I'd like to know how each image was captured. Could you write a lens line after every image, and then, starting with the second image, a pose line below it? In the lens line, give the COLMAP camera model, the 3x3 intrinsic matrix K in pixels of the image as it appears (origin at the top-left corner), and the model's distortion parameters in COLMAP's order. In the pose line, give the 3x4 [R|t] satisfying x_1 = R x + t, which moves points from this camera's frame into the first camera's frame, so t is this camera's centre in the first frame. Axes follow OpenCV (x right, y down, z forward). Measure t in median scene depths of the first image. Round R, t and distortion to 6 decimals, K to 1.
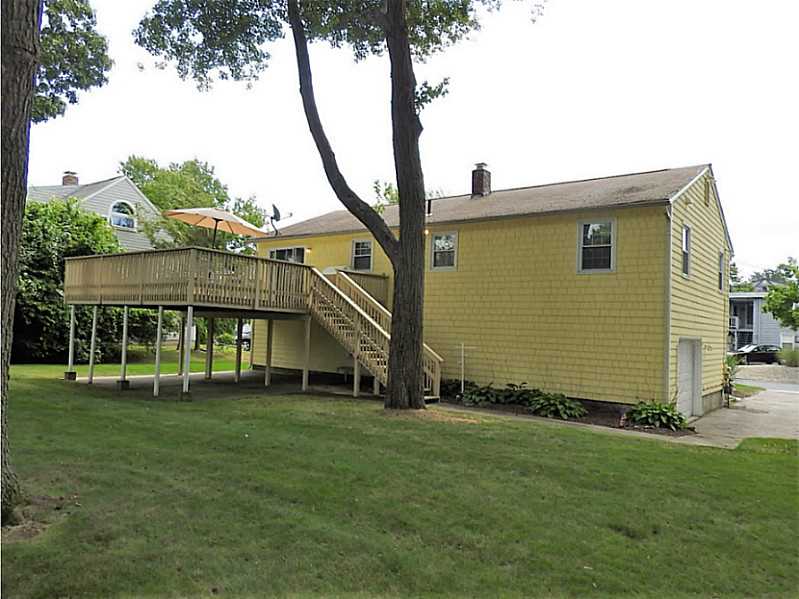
lens RADIAL K [[574.0, 0, 399.5], [0, 574.0, 299.5], [0, 0, 1]] dist [0.007055, 0.001538]
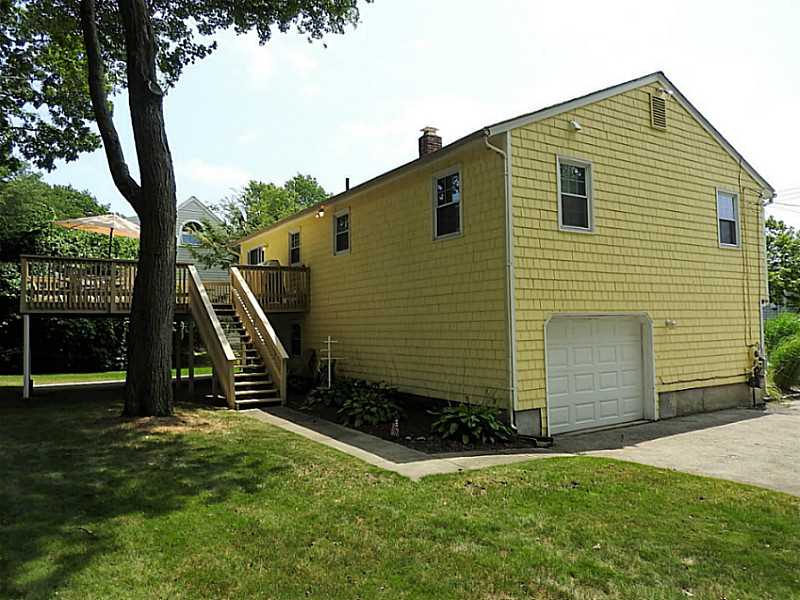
lens RADIAL K [[557.2, 0, 400.0], [0, 557.2, 300.0], [0, 0, 1]] dist [0.006717, 0.001641]
pose [[0.933674, -0.072621, -0.350683, 0.443194], [0.074645, 0.997180, -0.007762, 0.031375], [0.350258, -0.018930, 0.936462, 0.217750]]
